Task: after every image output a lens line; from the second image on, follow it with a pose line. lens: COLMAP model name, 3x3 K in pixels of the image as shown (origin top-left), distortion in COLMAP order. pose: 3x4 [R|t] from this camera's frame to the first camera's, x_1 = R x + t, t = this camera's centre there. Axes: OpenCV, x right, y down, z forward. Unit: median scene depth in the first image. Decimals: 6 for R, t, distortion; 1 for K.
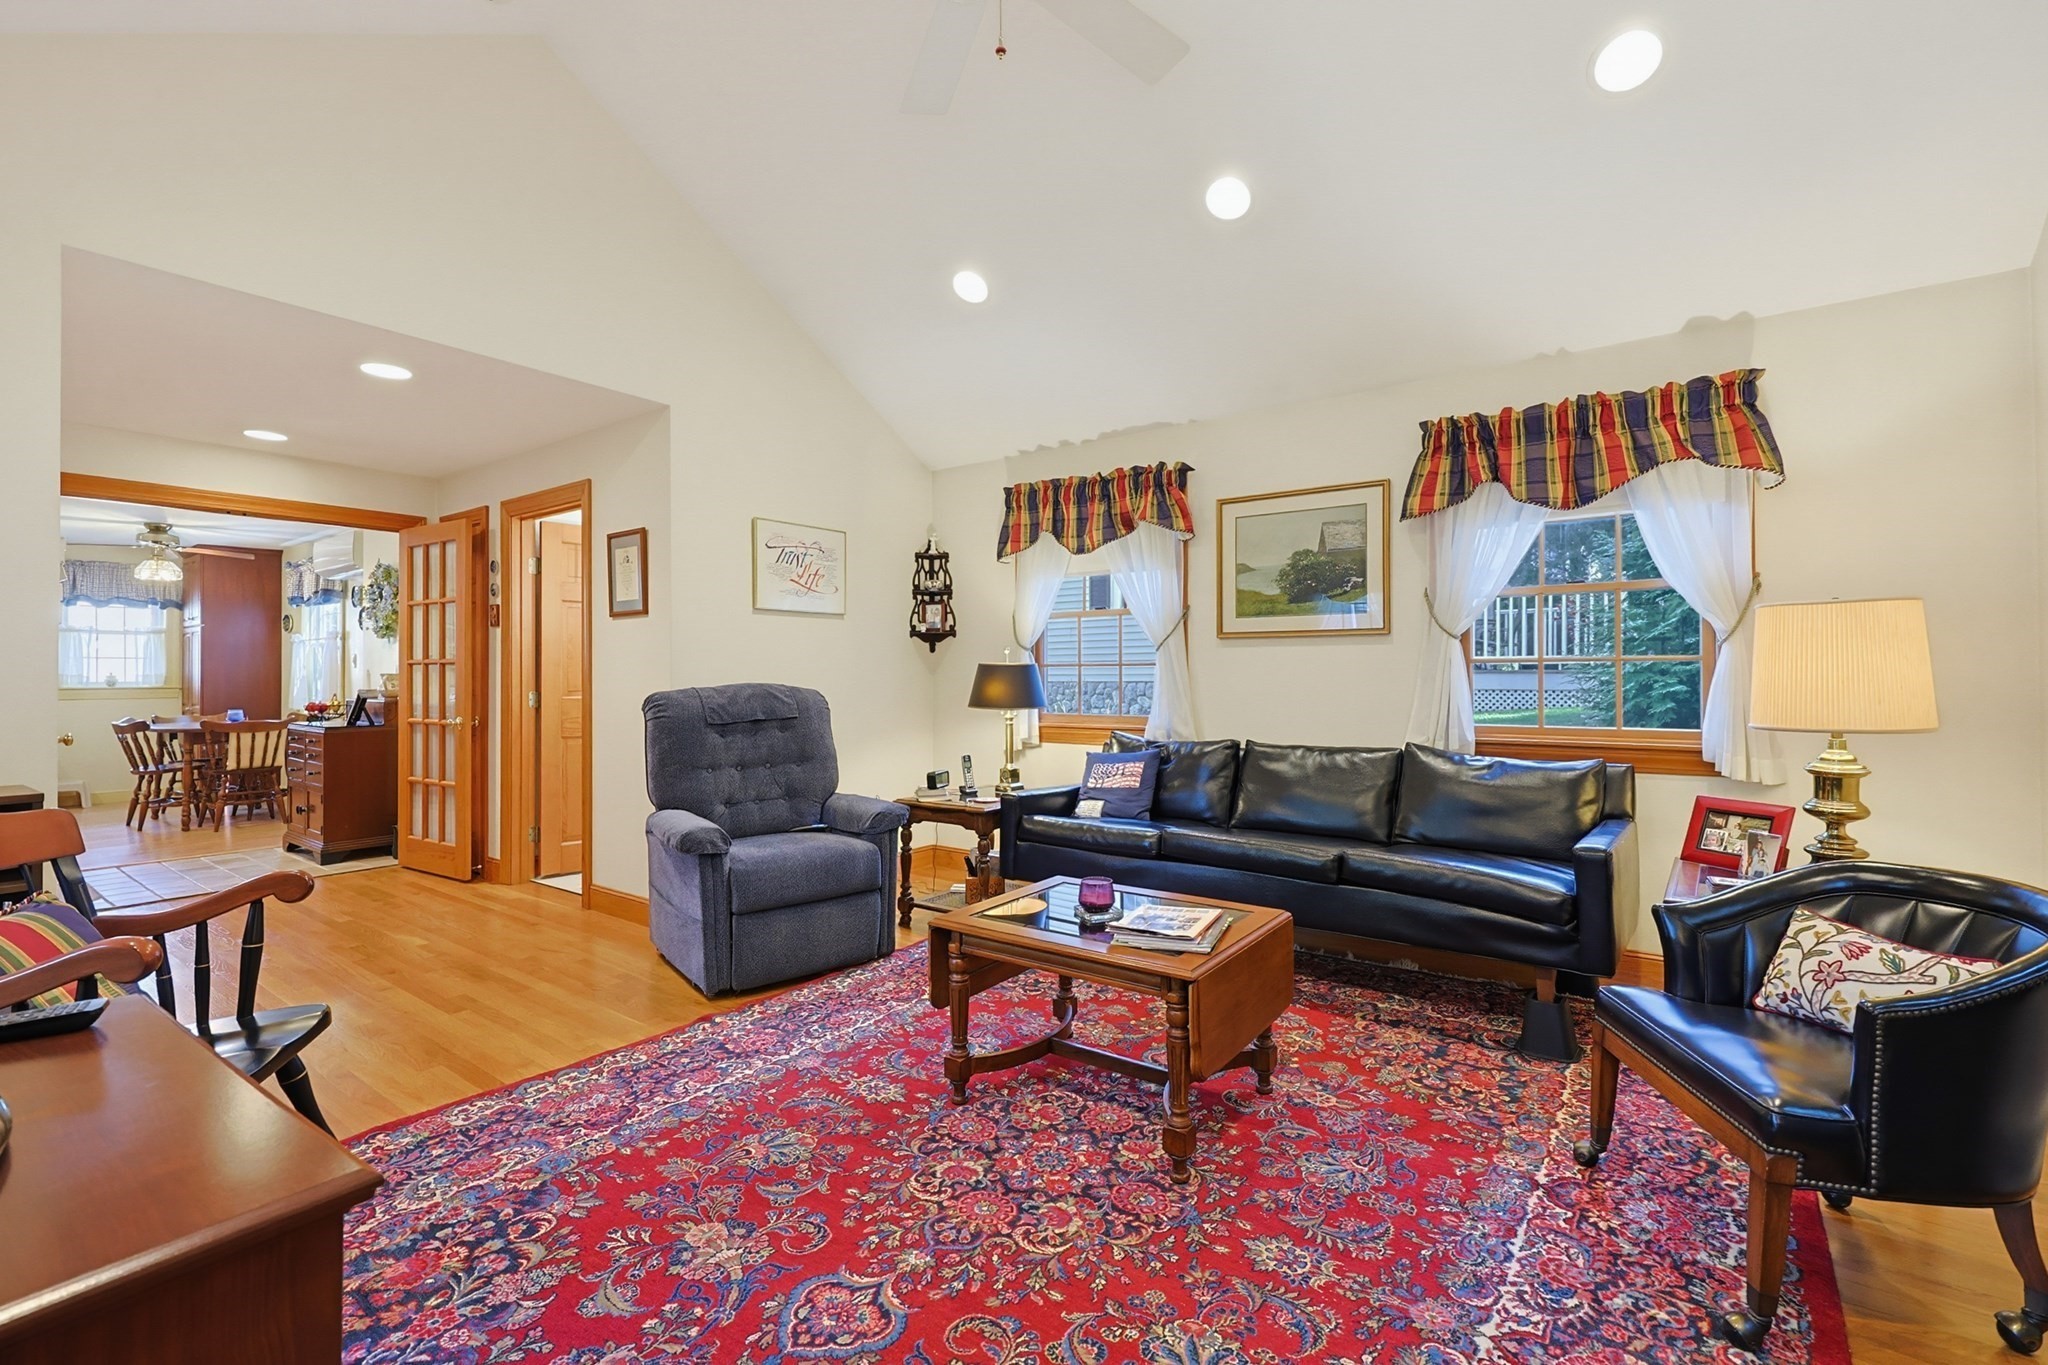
lens RADIAL K [[884.0, 0, 1028.7], [0, 884.0, 664.8], [0, 0, 1]] dist [-0.002676, 0.000039]
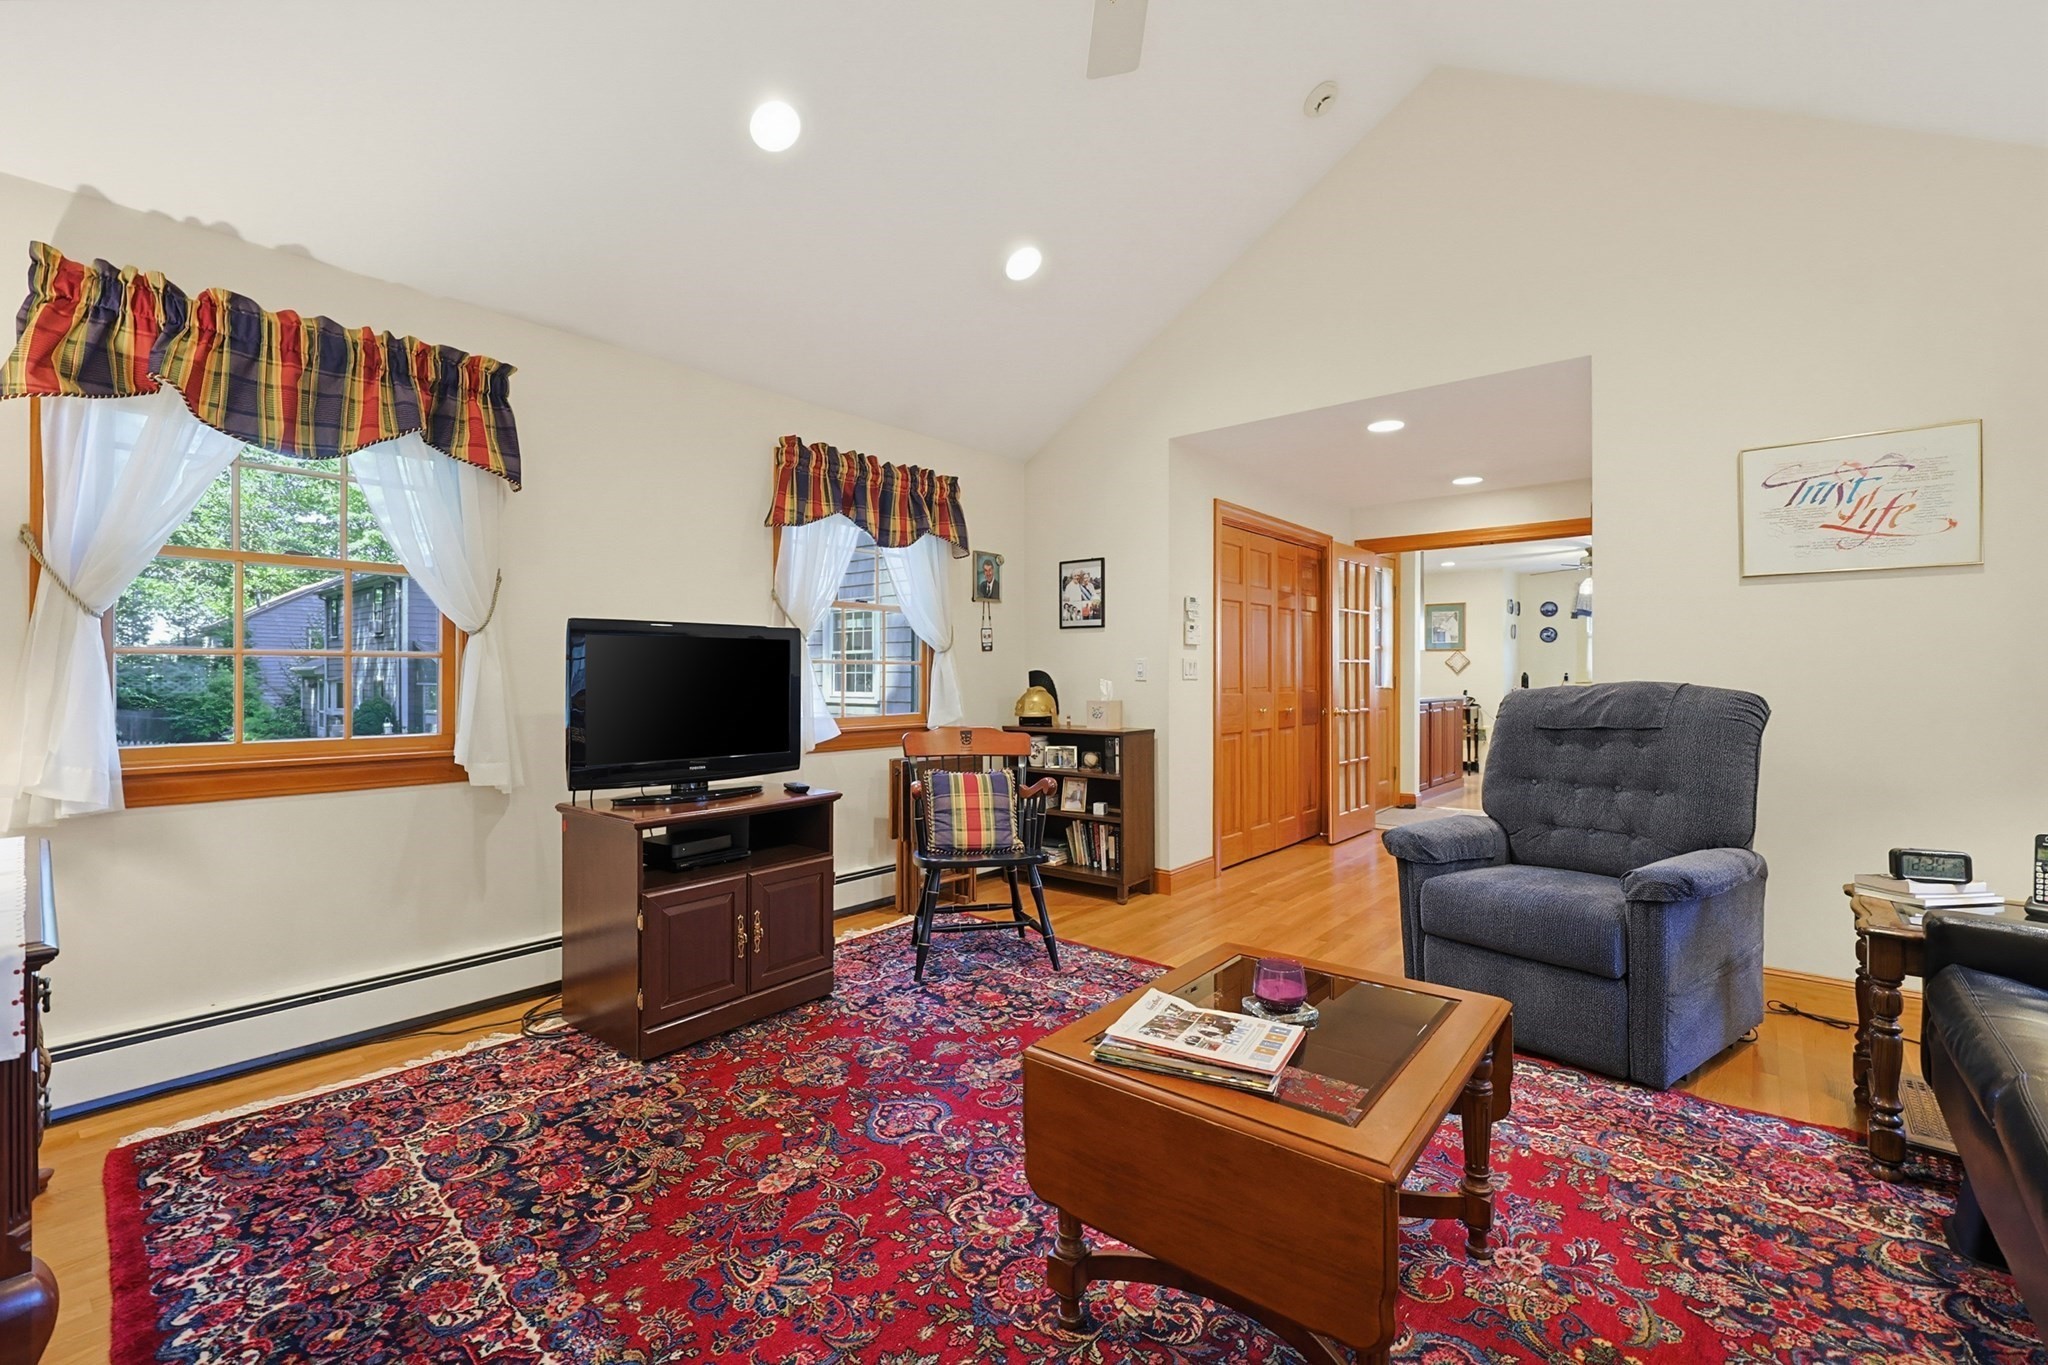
lens RADIAL K [[864.8, 0, 1026.9], [0, 864.8, 679.3], [0, 0, 1]] dist [-0.000673, -0.000075]
pose [[-0.054332, 0.007277, -0.998496, 0.959451], [0.013863, 0.999883, 0.006533, 0.012772], [0.998427, -0.013487, -0.054427, 1.046461]]
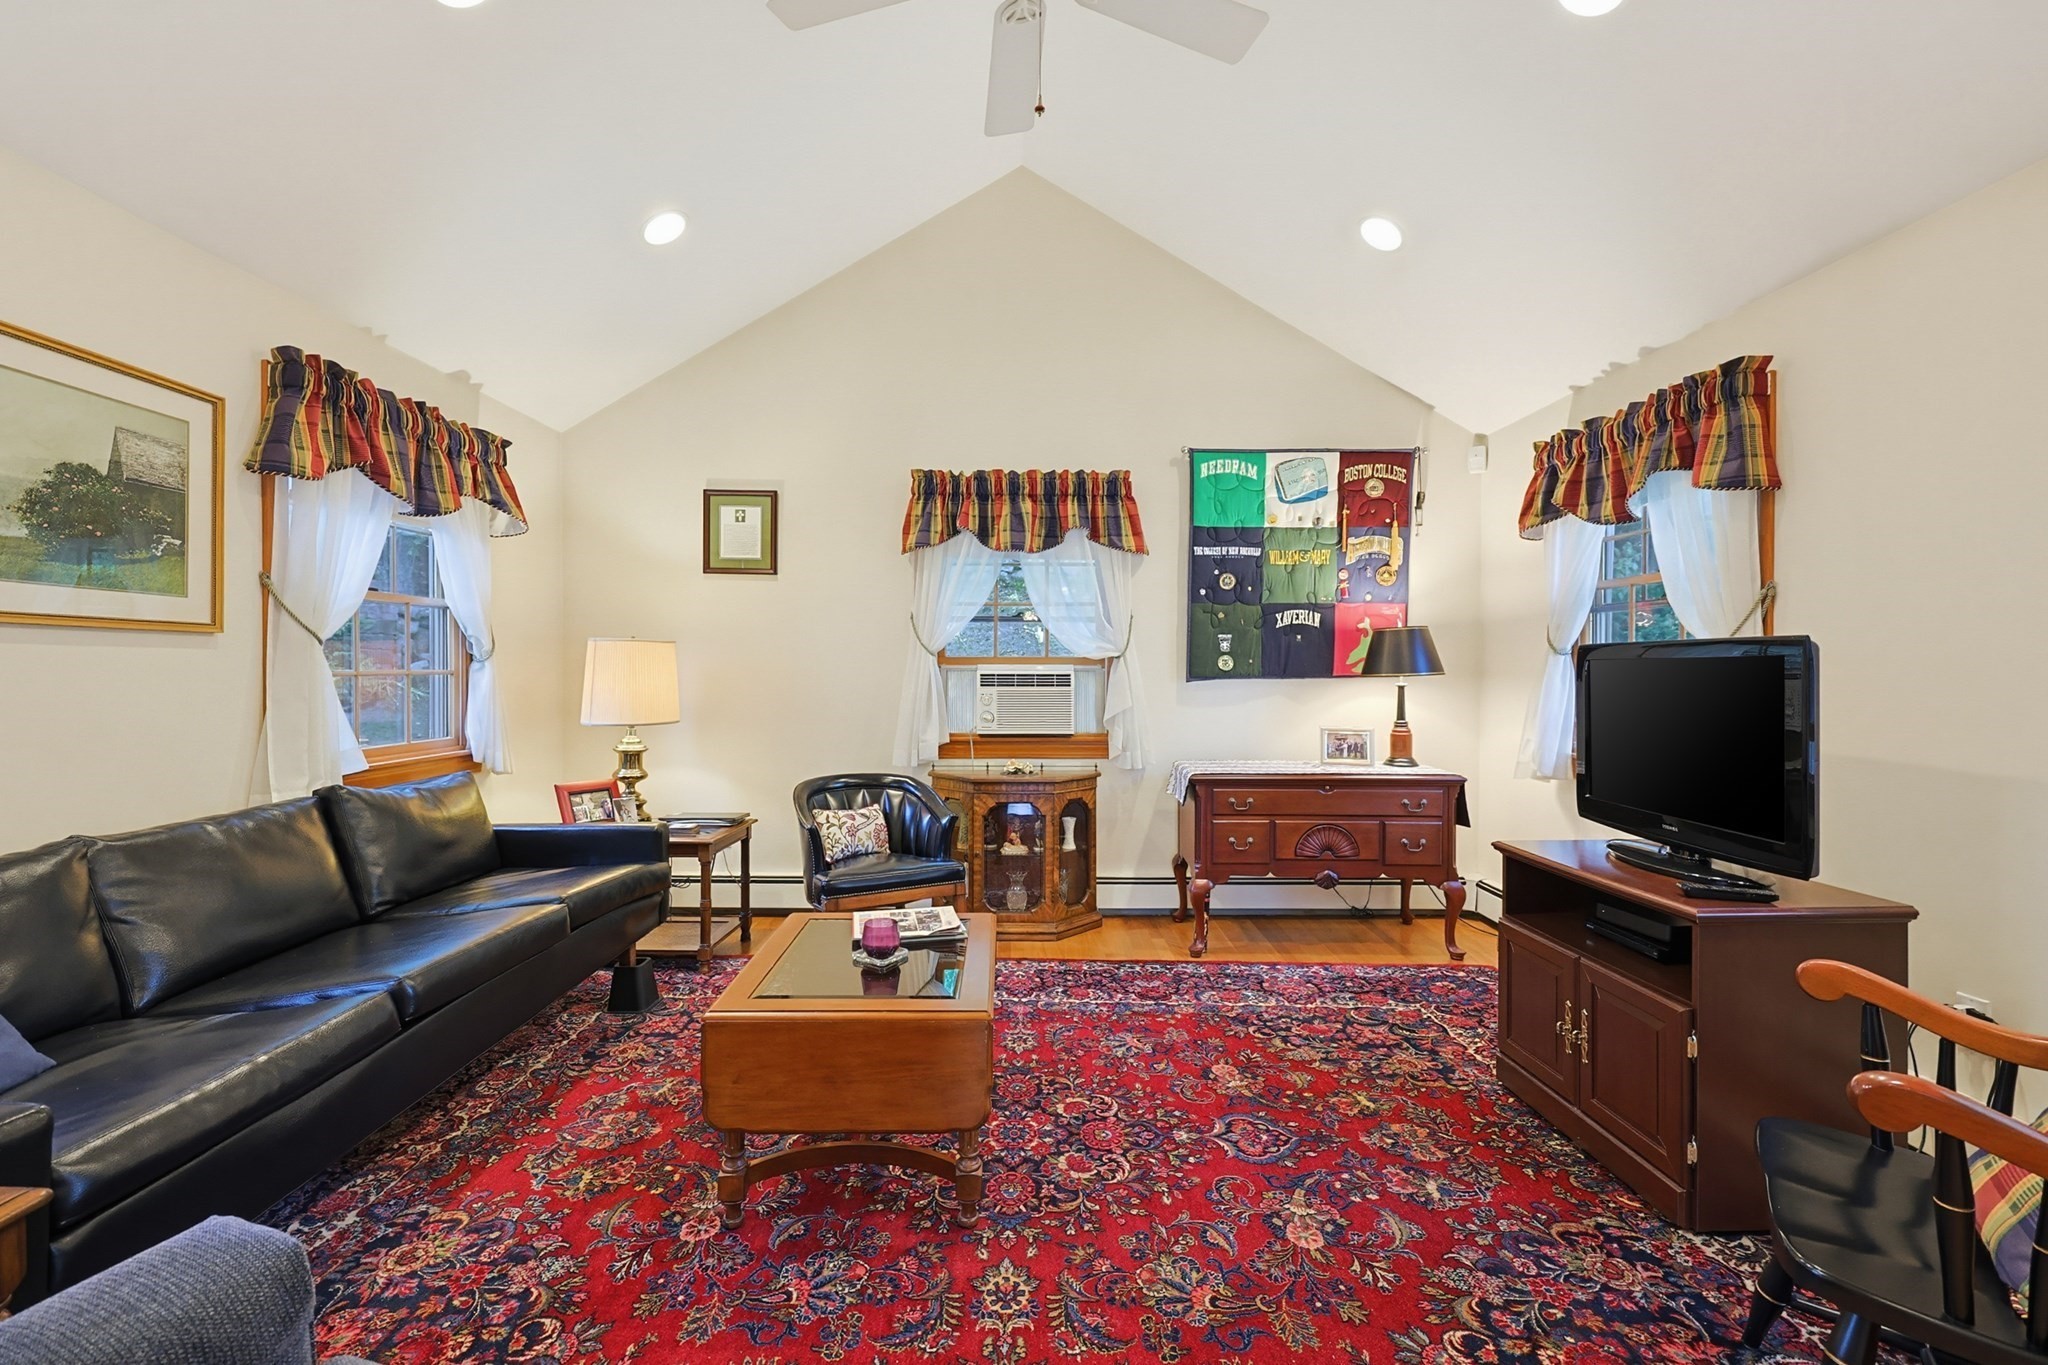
lens RADIAL K [[884.0, 0, 1028.7], [0, 884.0, 664.8], [0, 0, 1]] dist [-0.002676, 0.000039]
pose [[-0.605004, 0.002203, 0.796220, -0.948275], [-0.013566, 0.999822, -0.013075, -0.021601], [-0.796107, -0.018712, -0.604867, 1.800415]]
